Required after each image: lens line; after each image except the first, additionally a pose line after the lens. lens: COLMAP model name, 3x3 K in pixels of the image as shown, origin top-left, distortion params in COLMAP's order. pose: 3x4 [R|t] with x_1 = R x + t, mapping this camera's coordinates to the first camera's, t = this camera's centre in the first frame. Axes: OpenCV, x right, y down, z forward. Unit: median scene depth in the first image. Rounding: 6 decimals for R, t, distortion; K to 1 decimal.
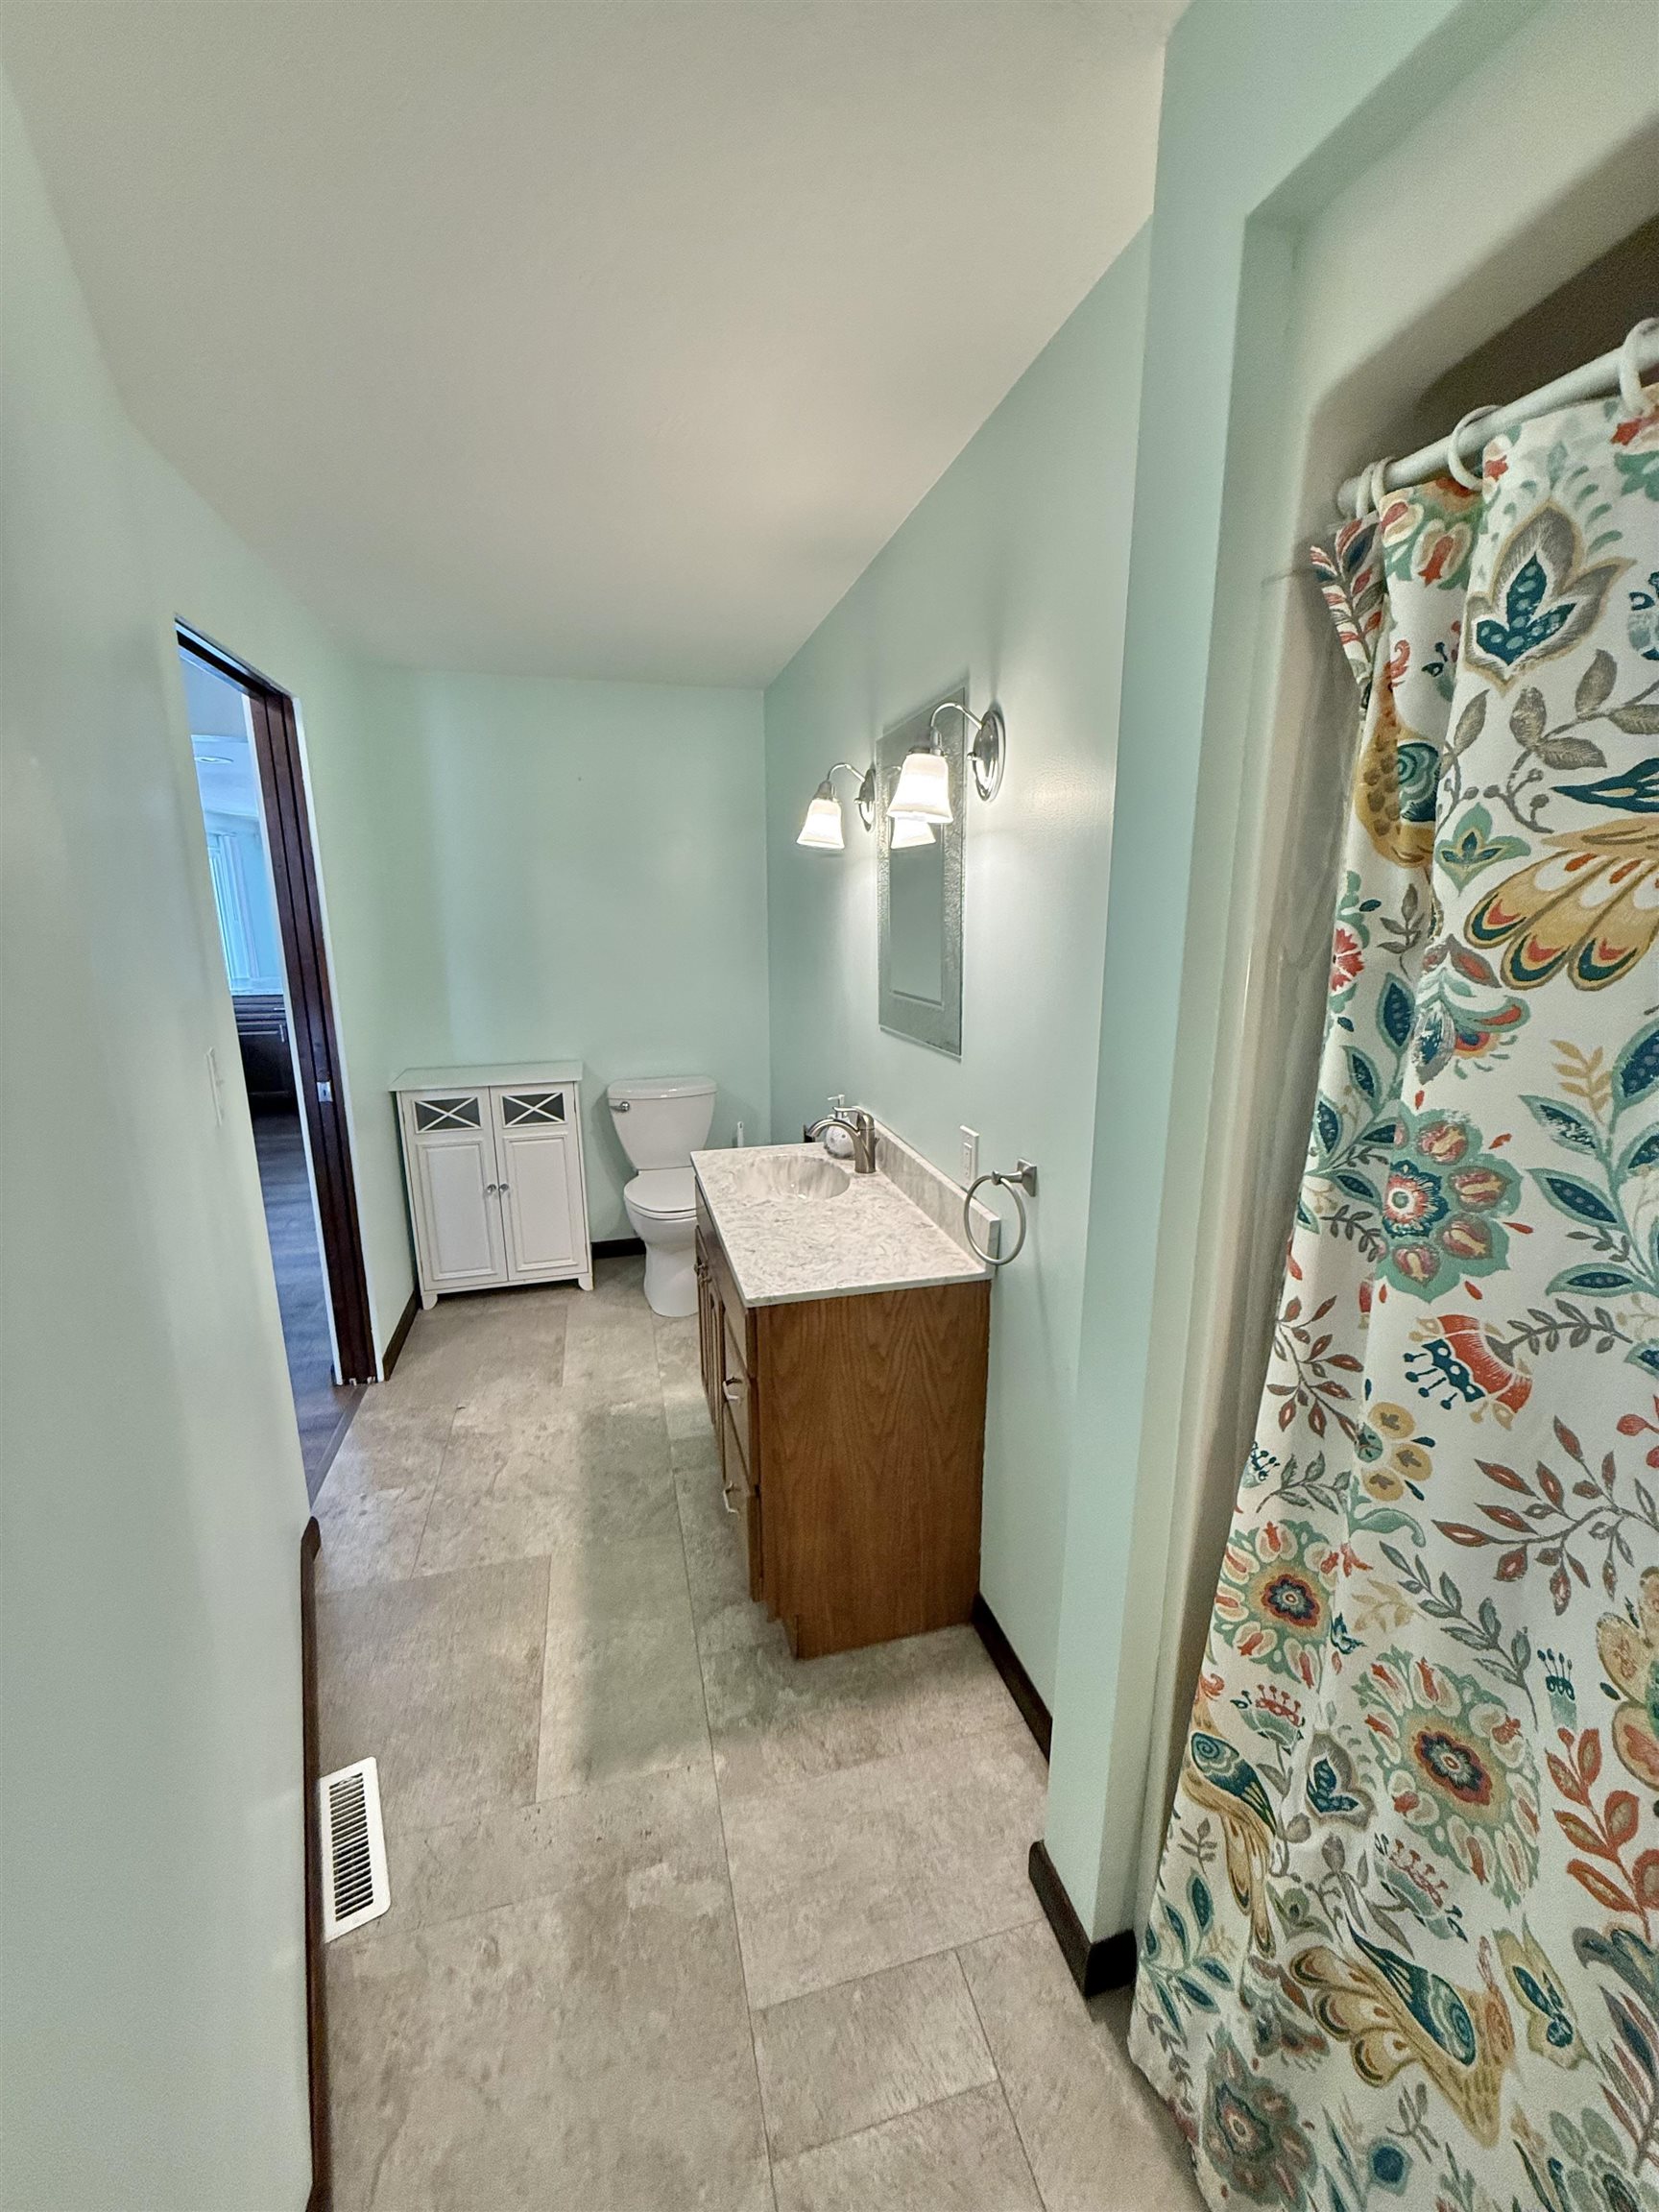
lens RADIAL K [[887.7, 0, 829.9], [0, 887.7, 1097.7], [0, 0, 1]] dist [0.001877, 0.000457]
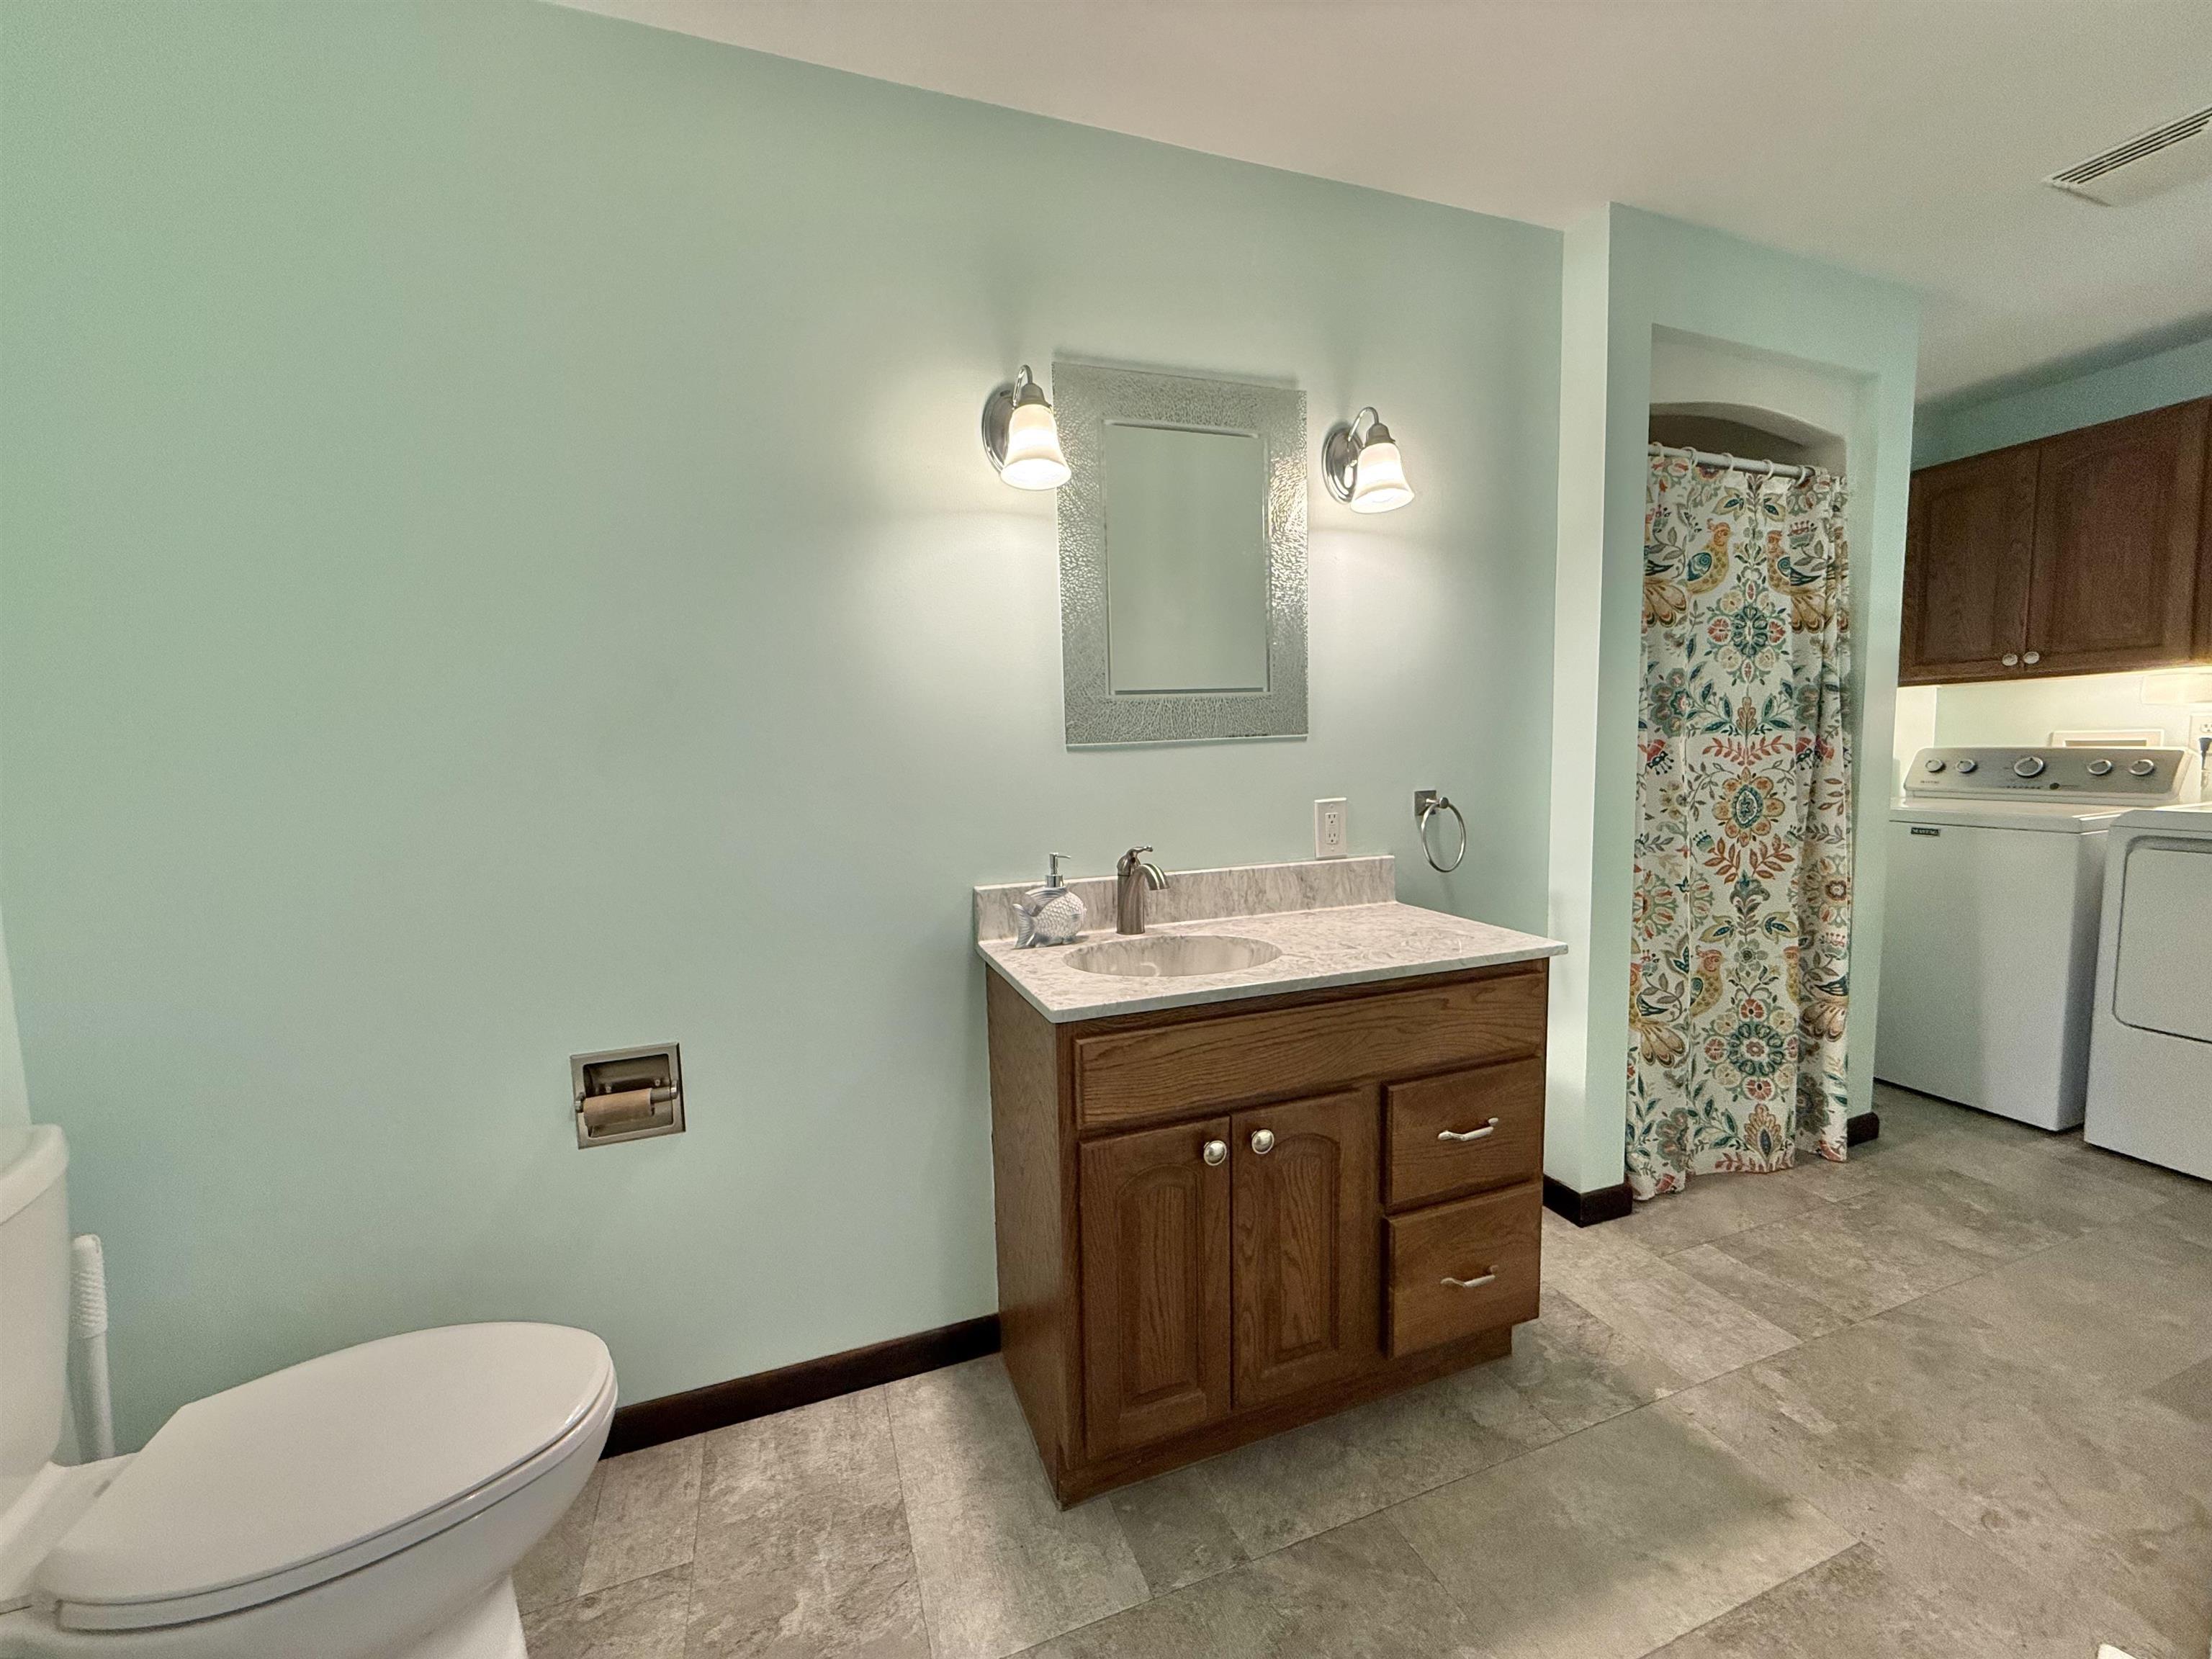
lens RADIAL K [[887.7, 0, 1107.8], [0, 887.7, 833.0], [0, 0, 1]] dist [0.001877, 0.000457]
pose [[-0.107014, -0.086030, 0.990529, -1.061107], [0.247011, 0.962715, 0.110301, -0.133543], [-0.963085, 0.256475, -0.081773, 1.621715]]
